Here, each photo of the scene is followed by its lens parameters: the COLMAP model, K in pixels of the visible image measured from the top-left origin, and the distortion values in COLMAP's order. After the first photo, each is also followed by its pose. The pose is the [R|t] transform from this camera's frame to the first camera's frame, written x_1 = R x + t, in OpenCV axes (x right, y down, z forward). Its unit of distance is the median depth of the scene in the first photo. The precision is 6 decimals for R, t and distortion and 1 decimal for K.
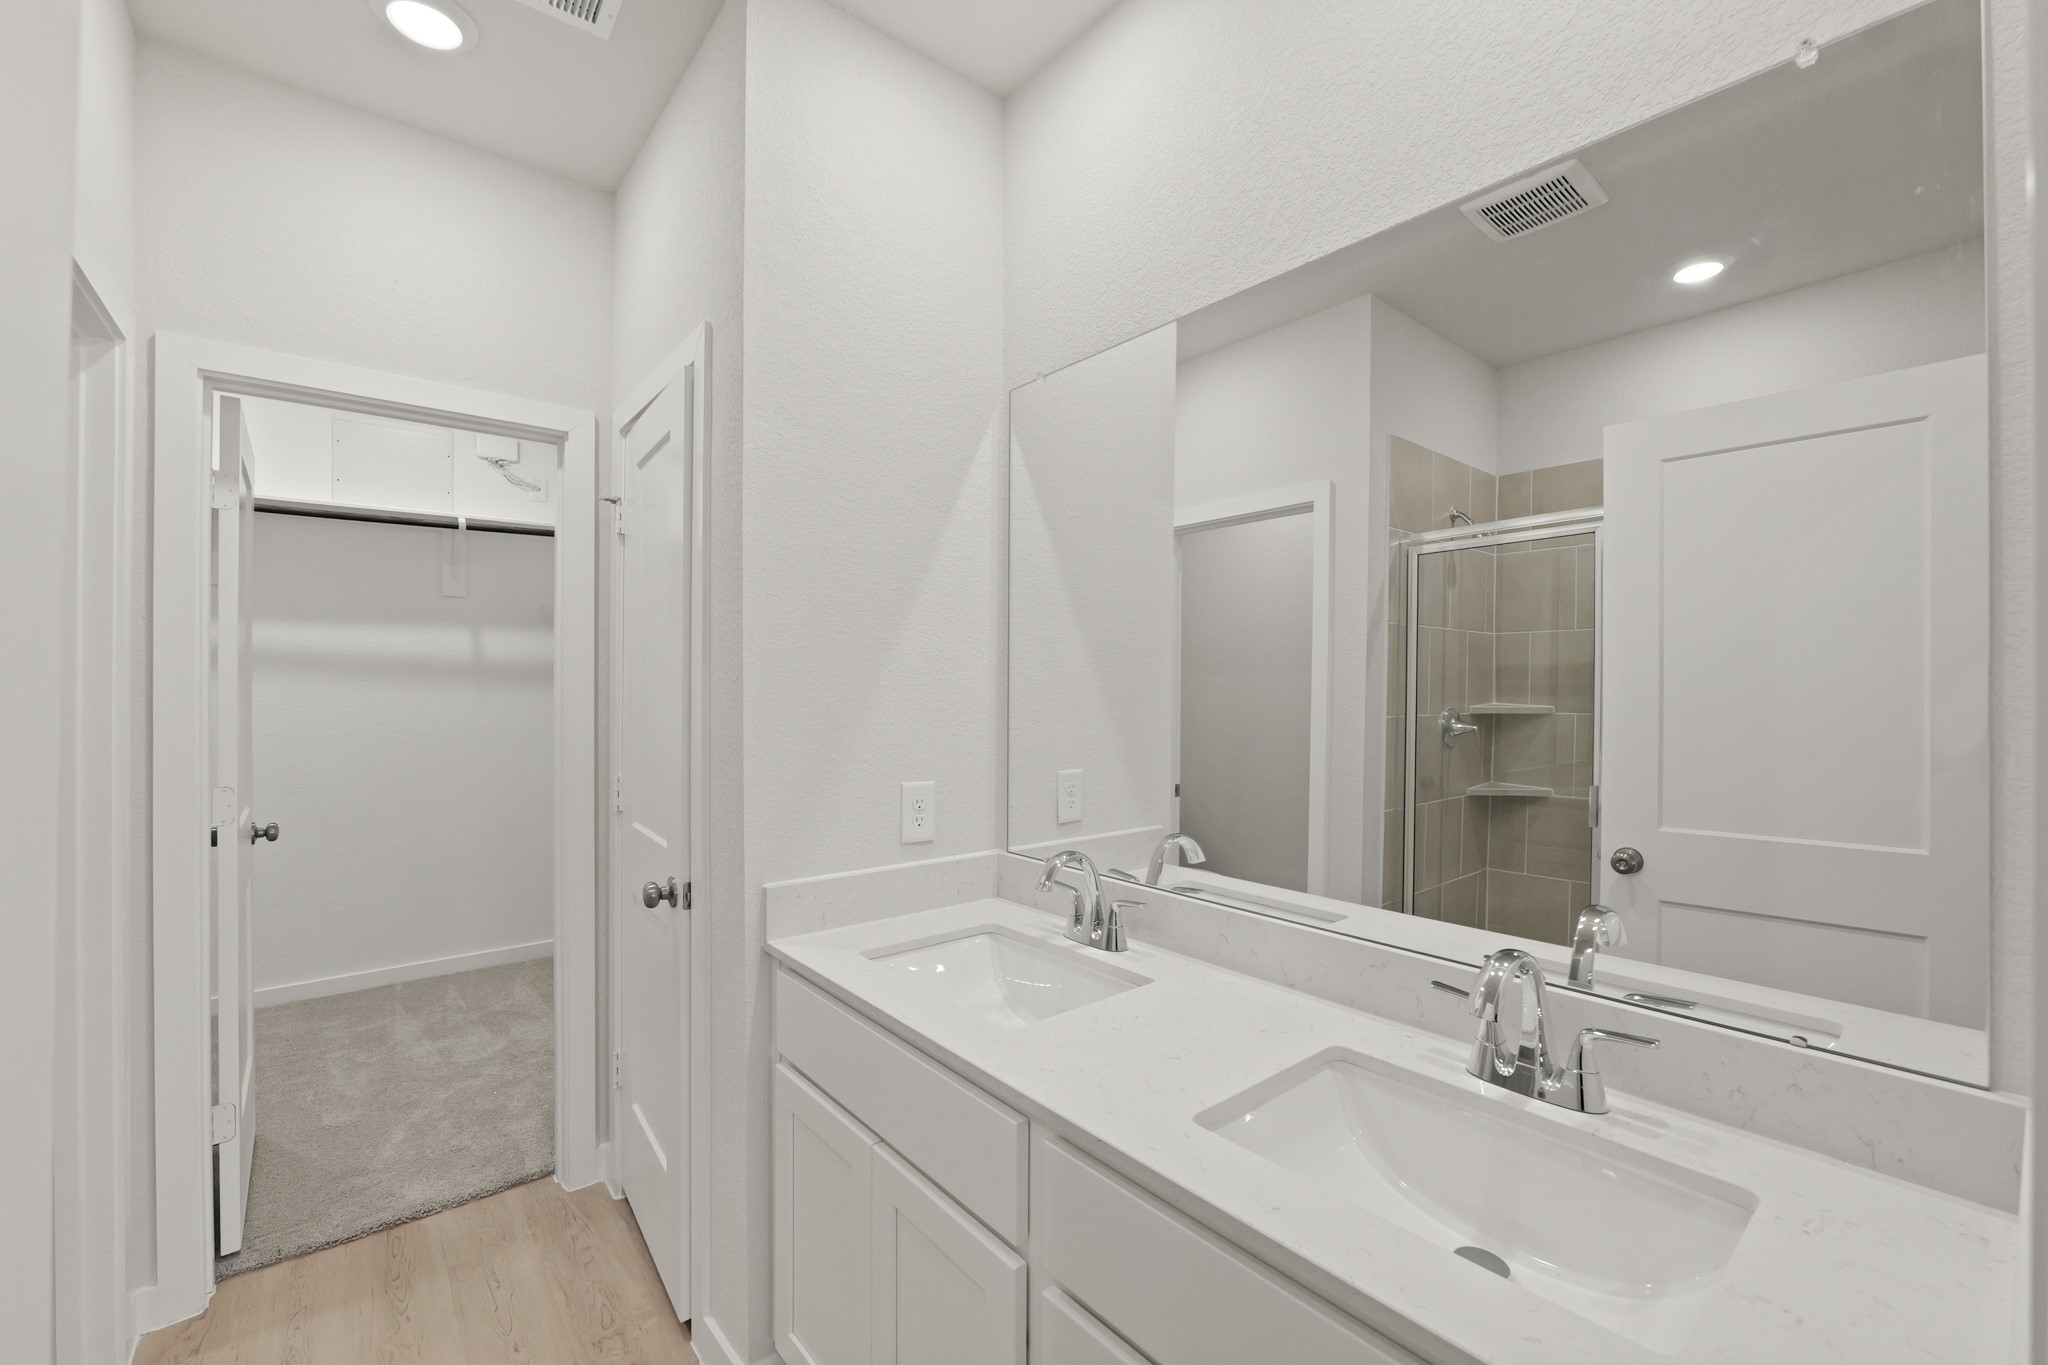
lens RADIAL K [[844.8, 0, 1031.3], [0, 844.8, 671.5], [0, 0, 1]] dist [-0.014373, 0.001665]
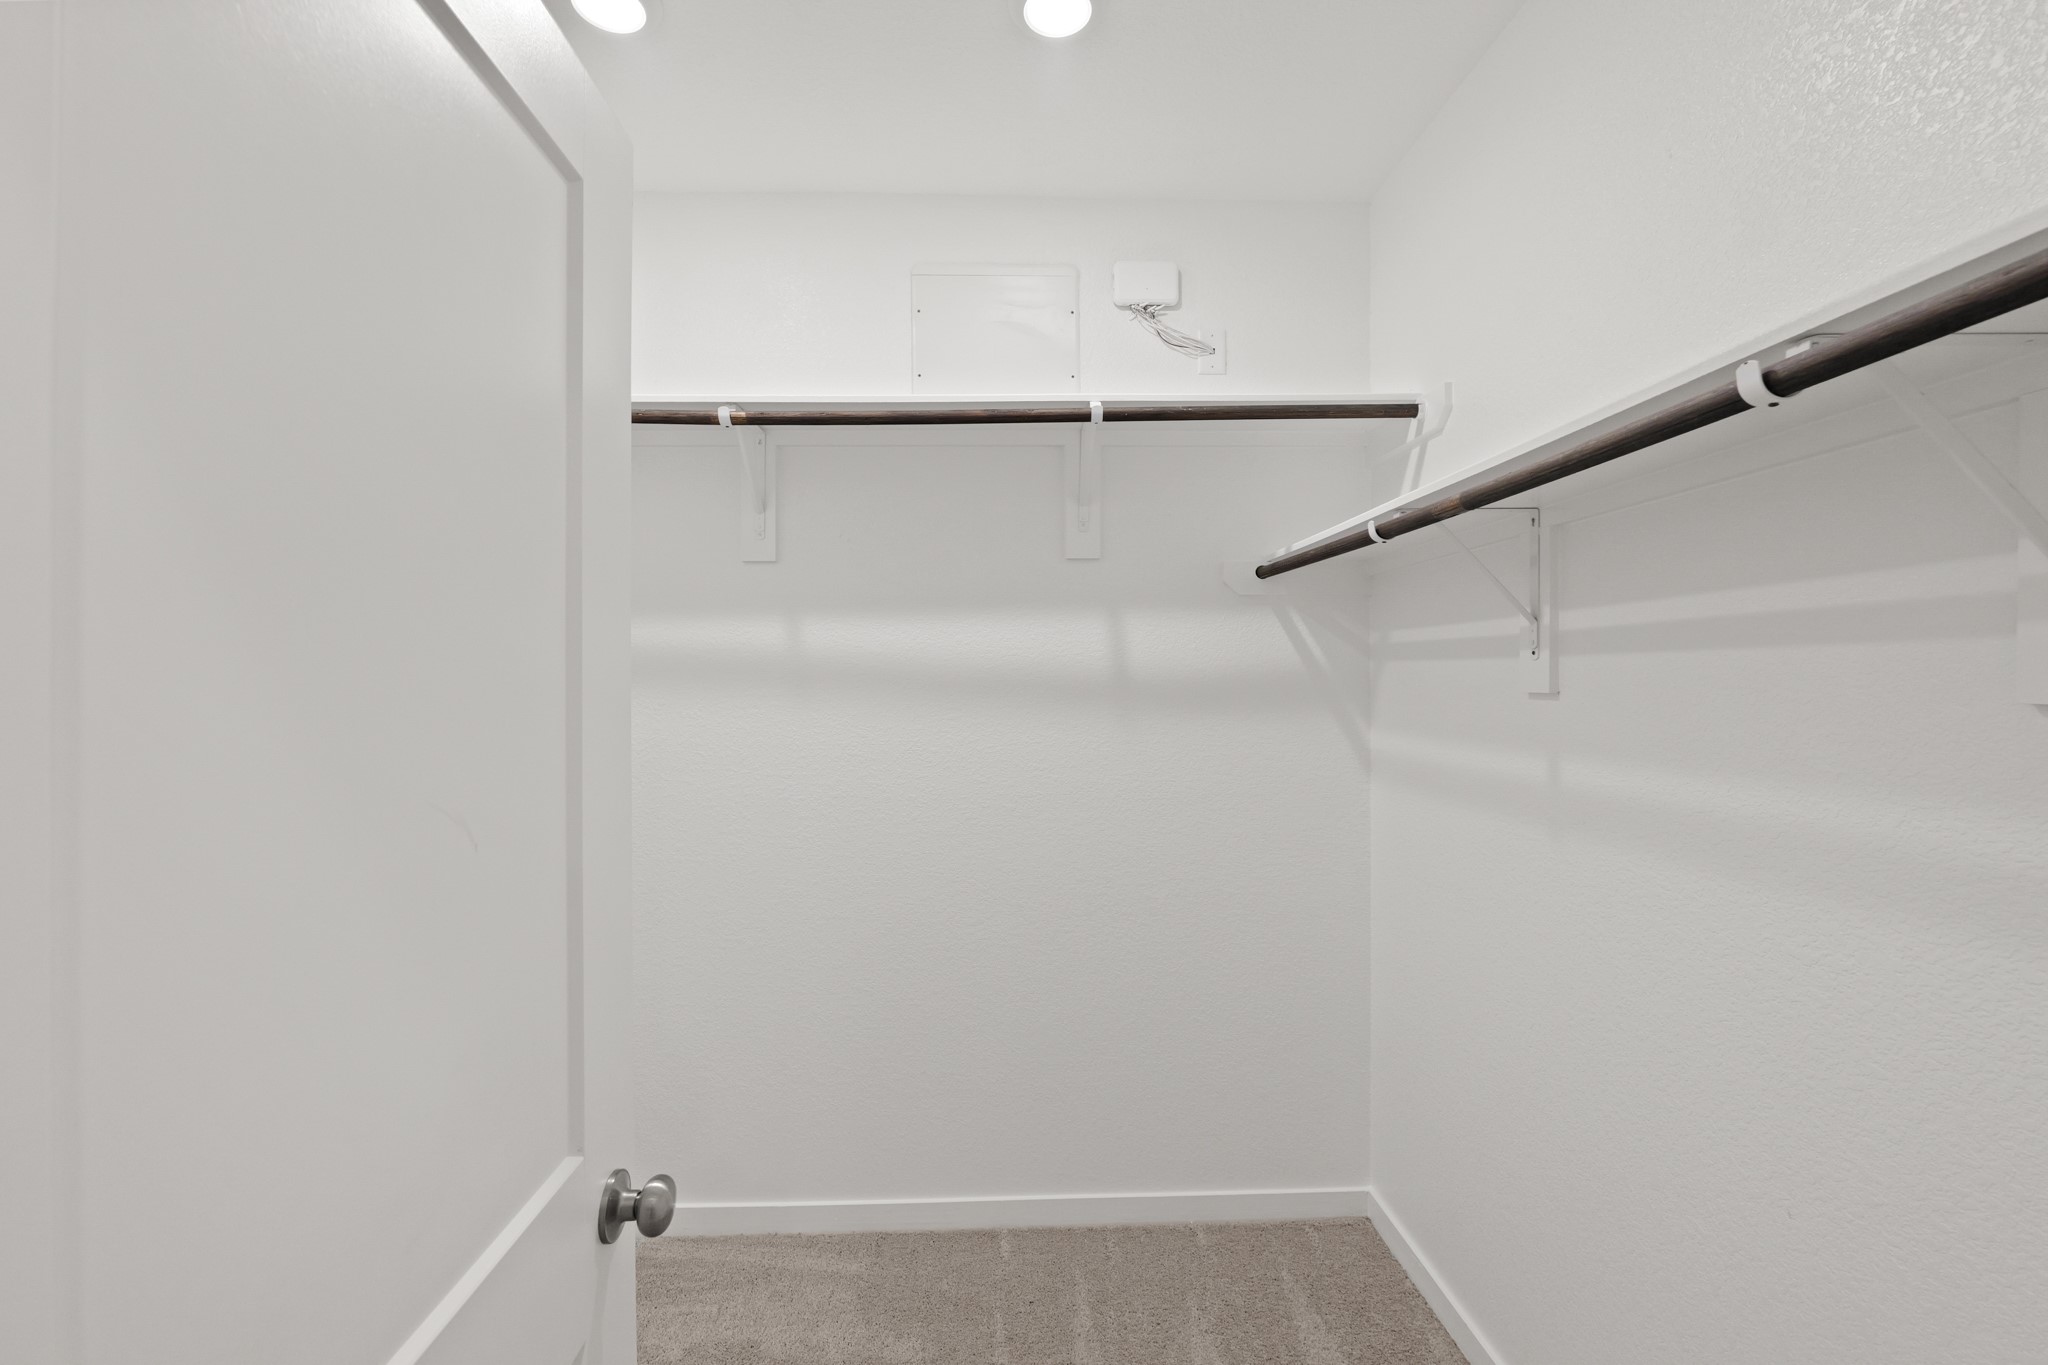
lens RADIAL K [[844.8, 0, 1020.4], [0, 844.8, 676.6], [0, 0, 1]] dist [-0.014373, 0.001665]
pose [[0.790325, 0.000419, -0.612688, -0.378350], [0.005205, 0.999959, 0.007398, -0.014039], [0.612666, -0.009036, 0.790290, 0.532842]]
